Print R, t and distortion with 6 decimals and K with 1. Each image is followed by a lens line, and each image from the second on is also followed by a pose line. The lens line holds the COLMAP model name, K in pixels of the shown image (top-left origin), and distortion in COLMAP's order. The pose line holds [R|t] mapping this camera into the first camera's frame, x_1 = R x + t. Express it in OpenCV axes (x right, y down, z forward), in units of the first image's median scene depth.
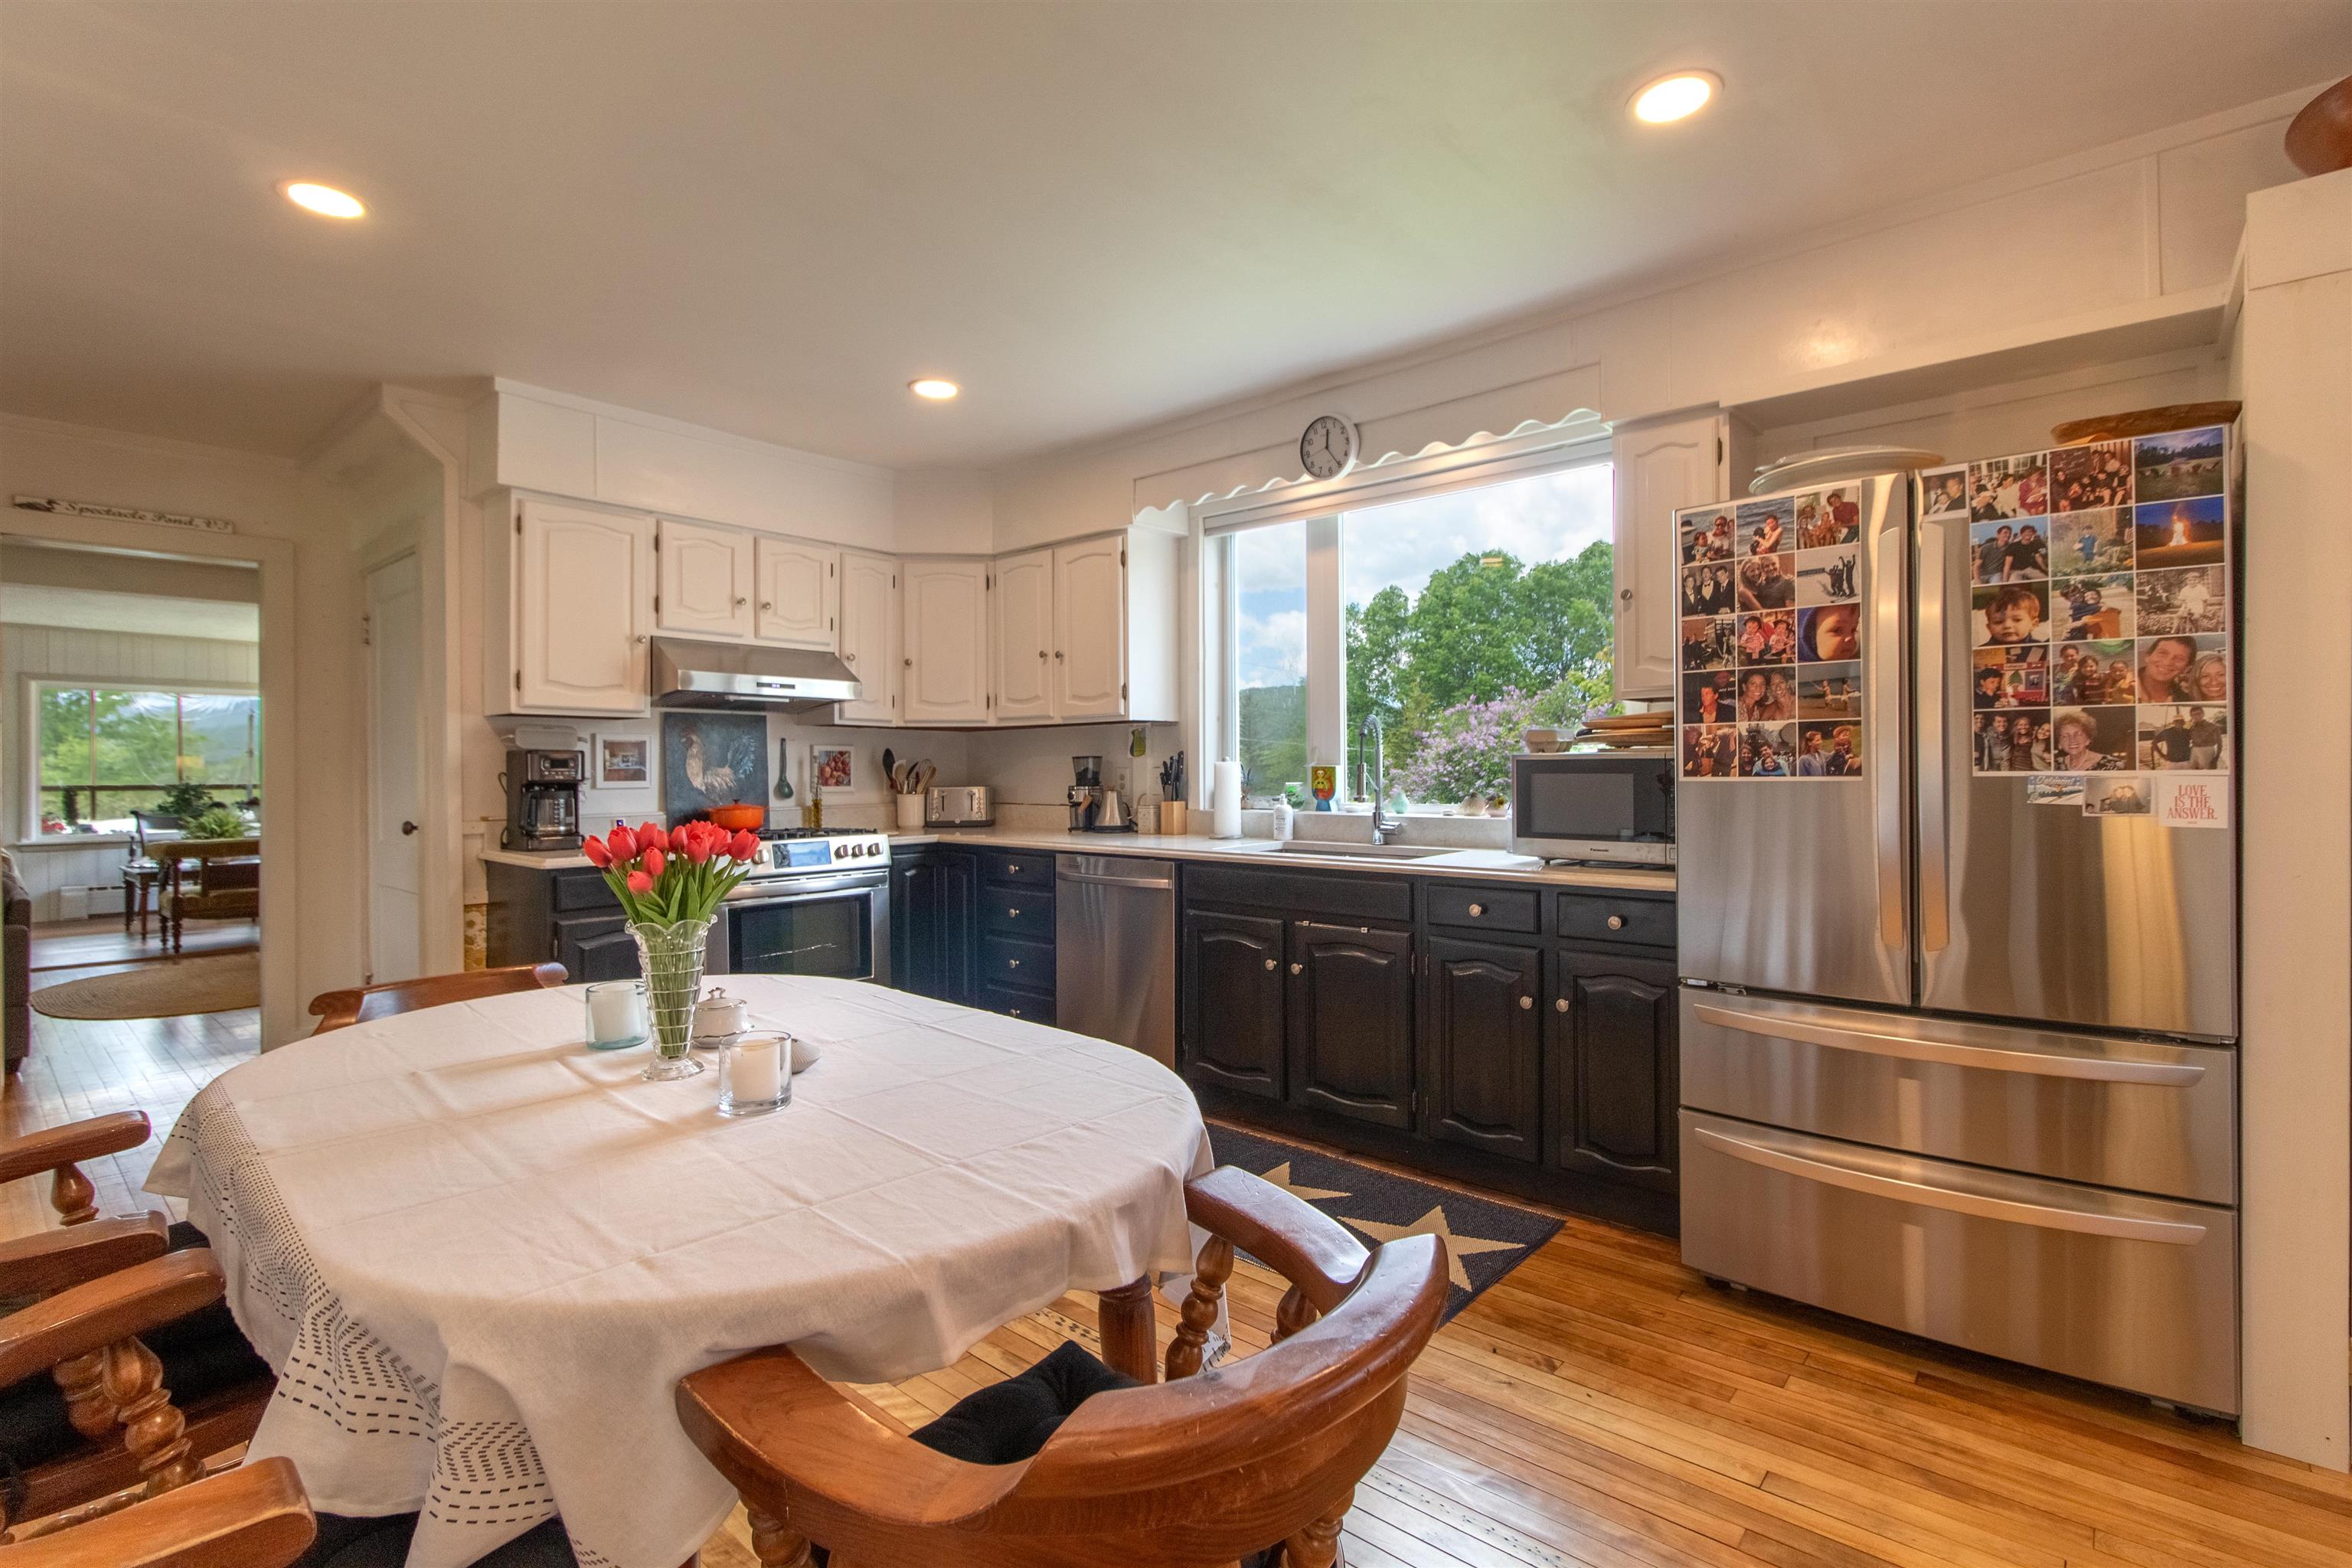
lens RADIAL K [[1100.0, 0, 1152.5], [0, 1100.0, 776.8], [0, 0, 1]] dist [-0.001006, 0.000200]
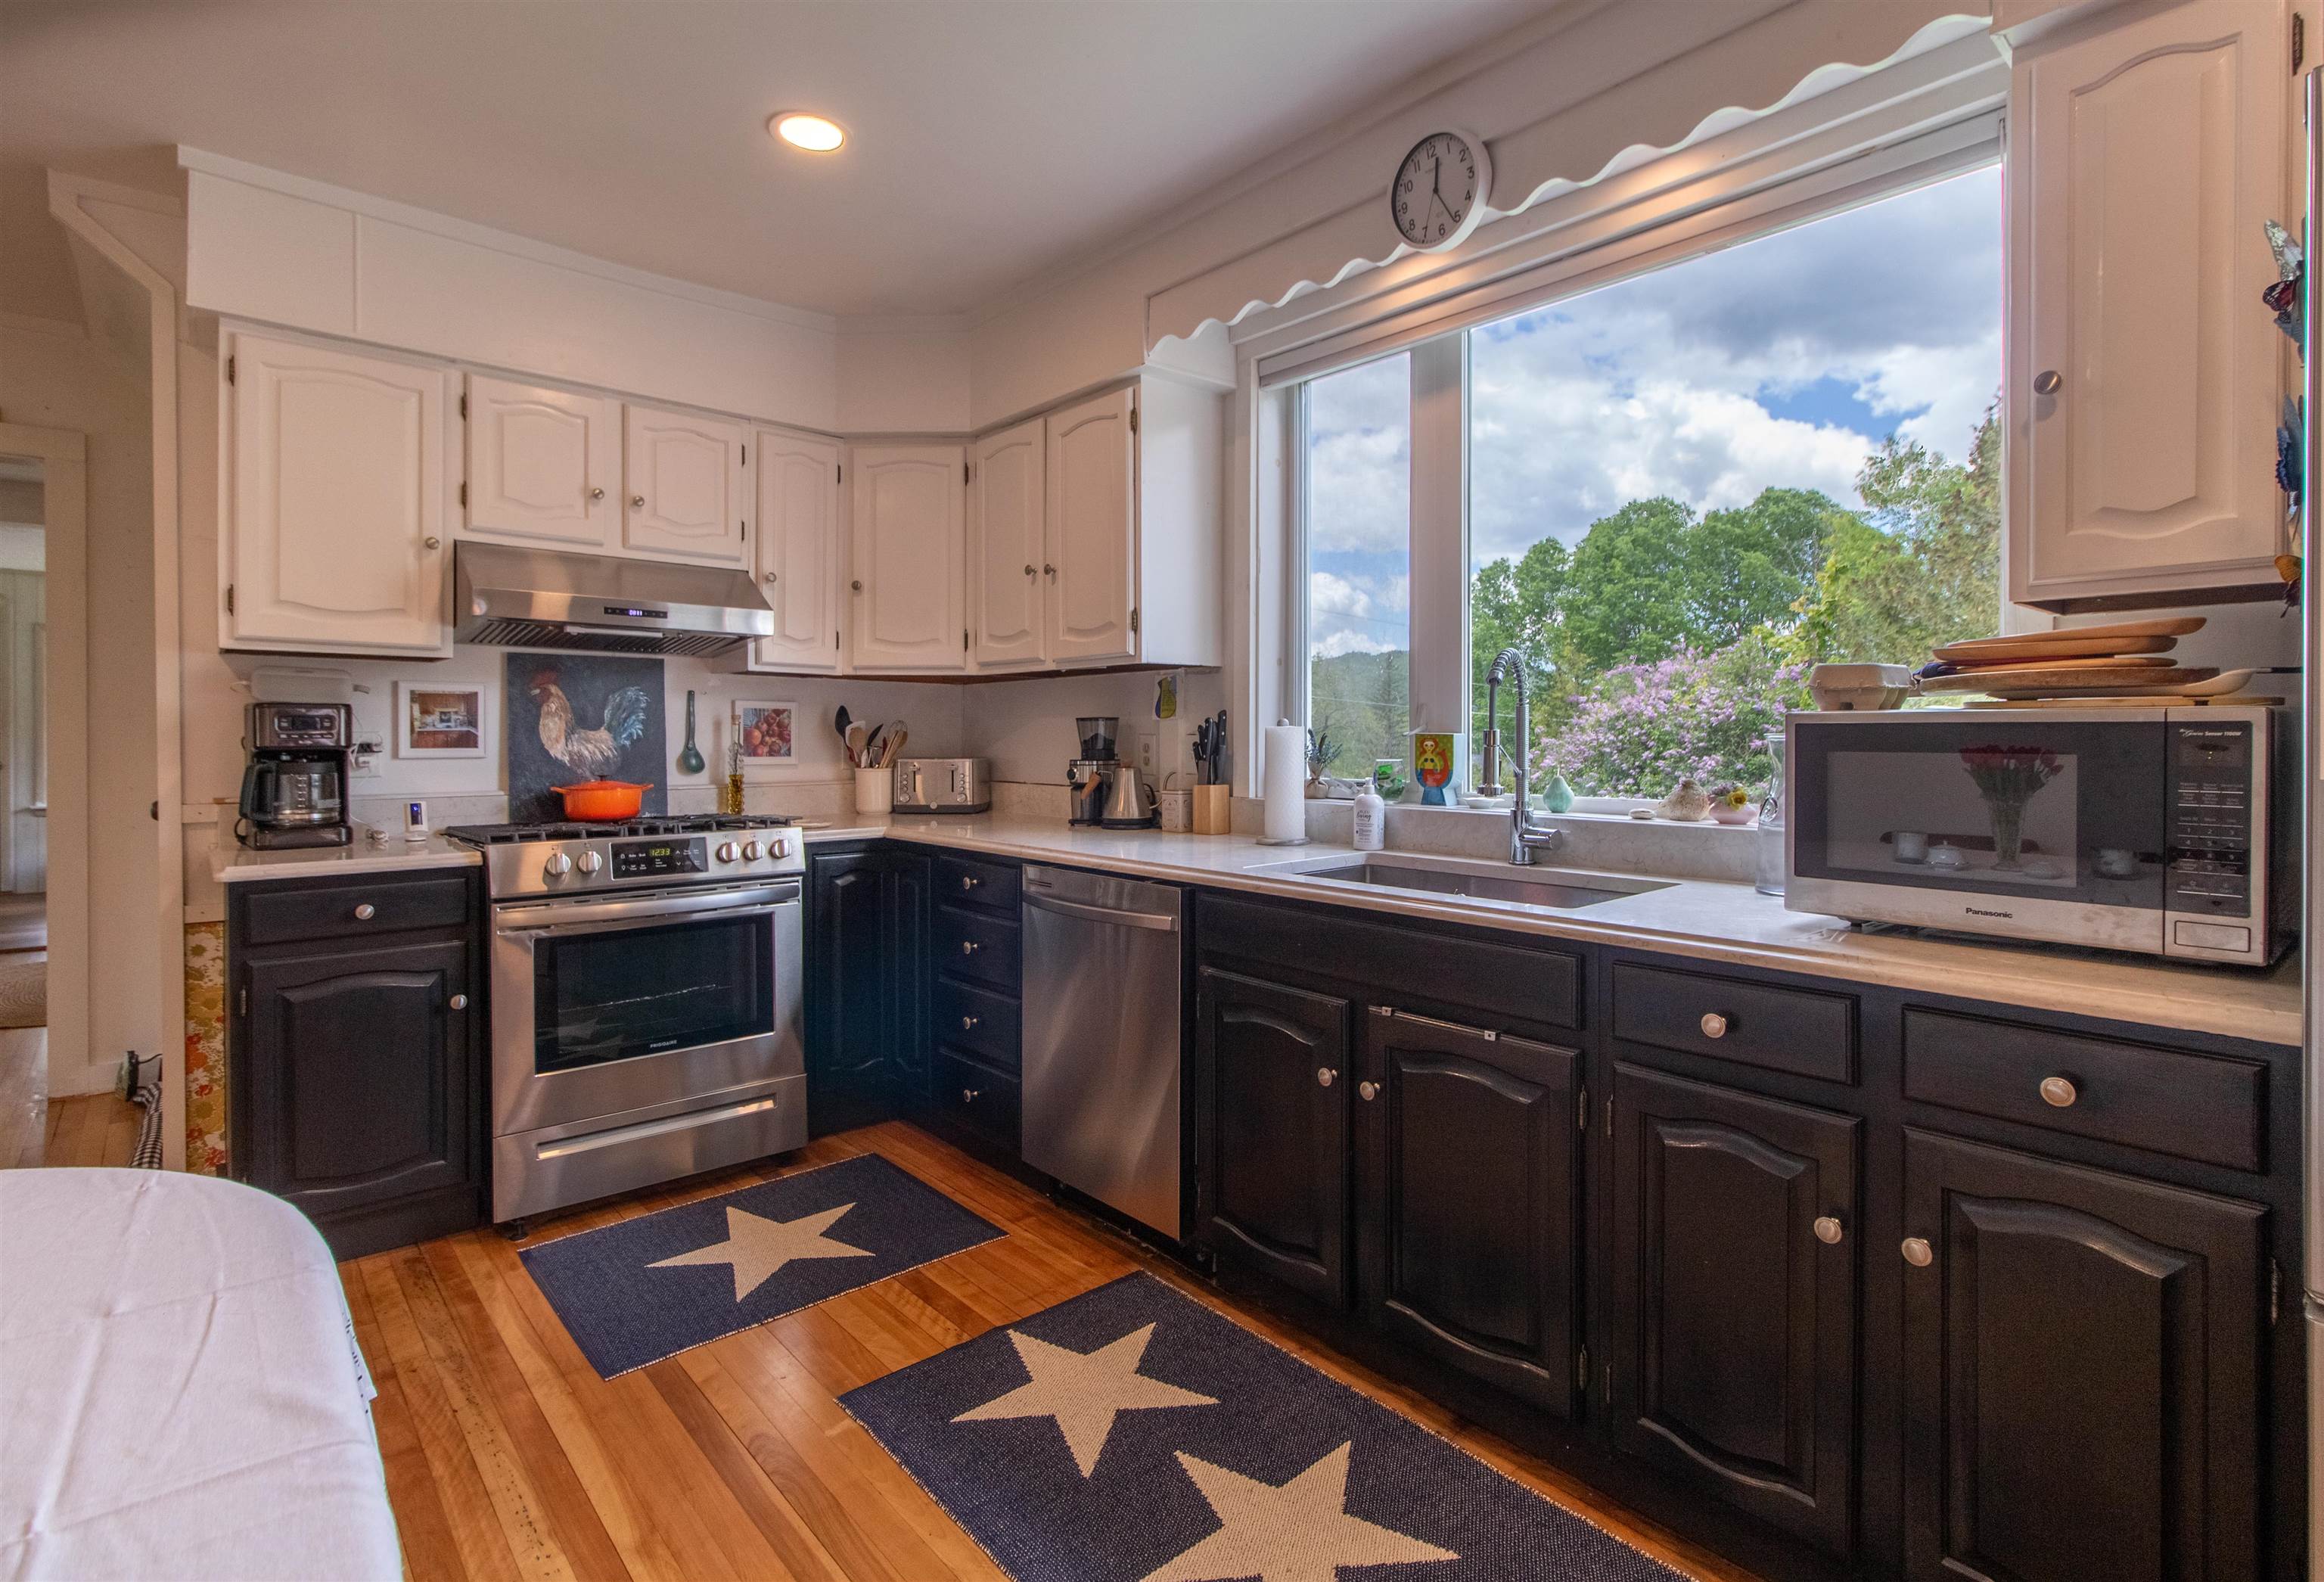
lens RADIAL K [[1117.5, 0, 1183.6], [0, 1117.5, 748.7], [0, 0, 1]] dist [0.000525, 0.000128]
pose [[0.995208, 0.007952, -0.097454, 0.074846], [-0.007454, 0.999957, 0.005469, -0.003523], [0.097493, -0.004716, 0.995225, 0.345604]]
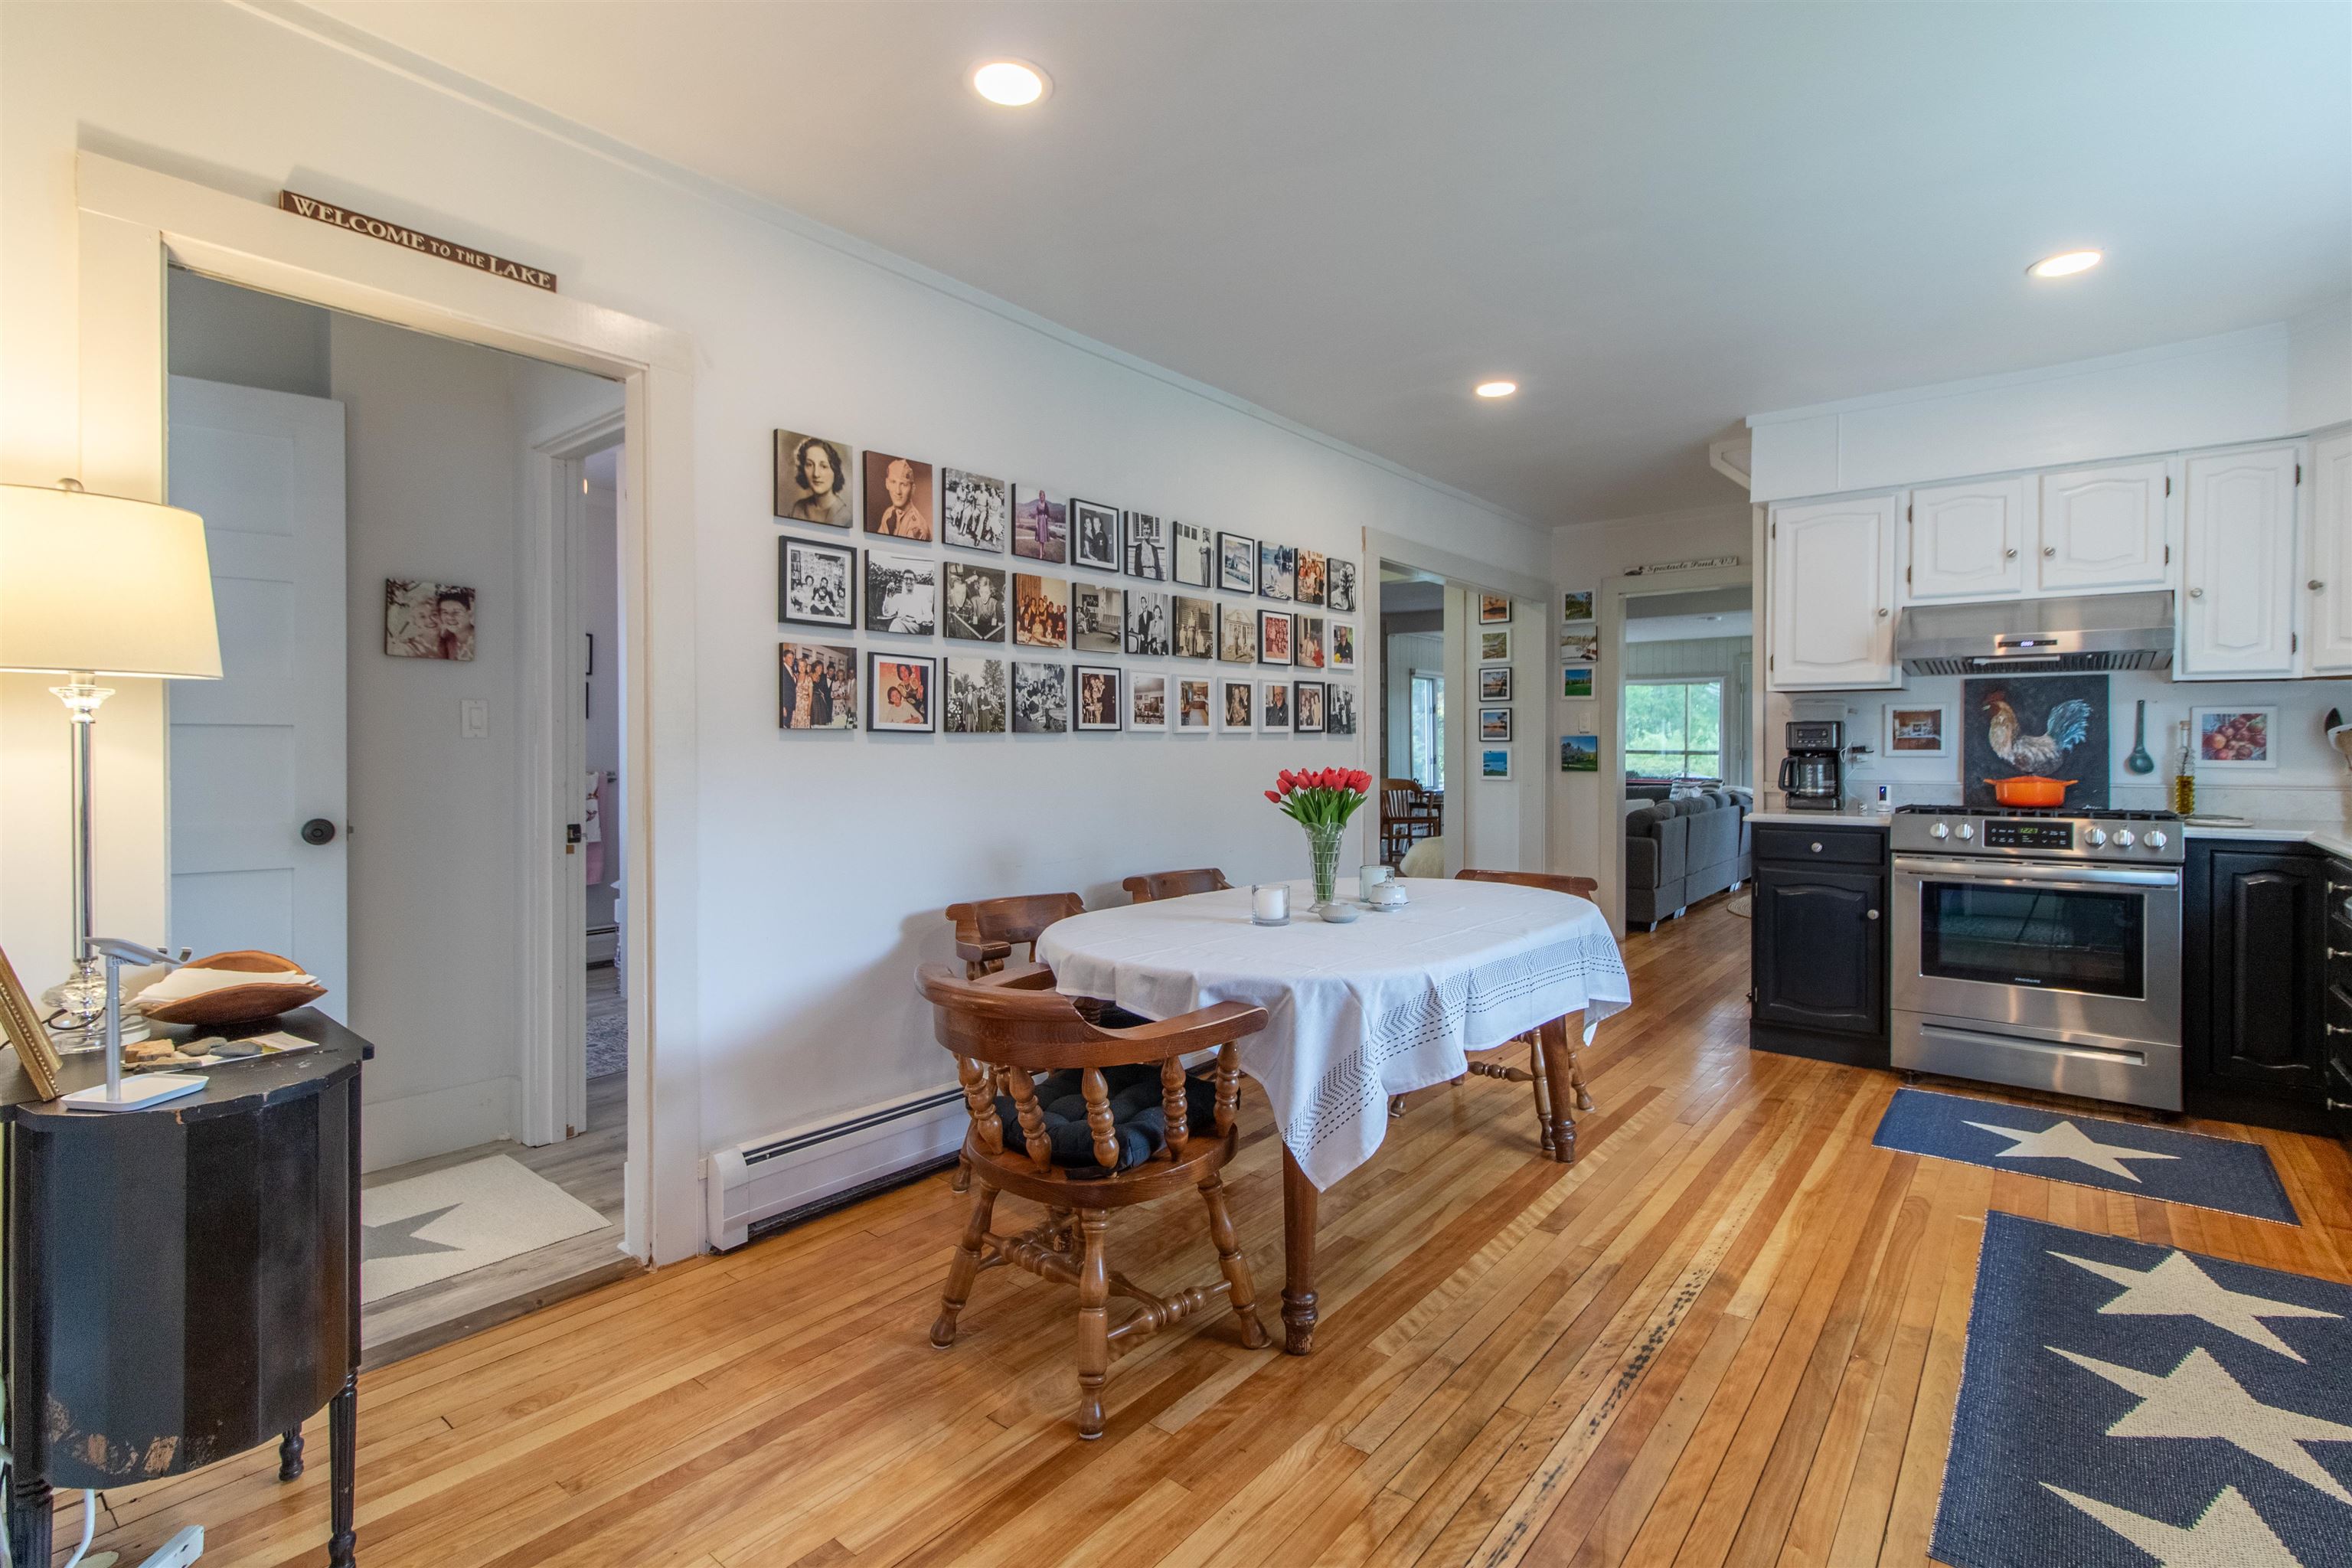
lens RADIAL K [[1074.4, 0, 1176.6], [0, 1074.4, 746.2], [0, 0, 1]] dist [0.013812, 0.000362]
pose [[0.048073, 0.004542, -0.998833, 0.523009], [-0.007380, 0.999964, 0.004192, 0.001371], [0.998817, 0.007170, 0.048105, 0.285051]]
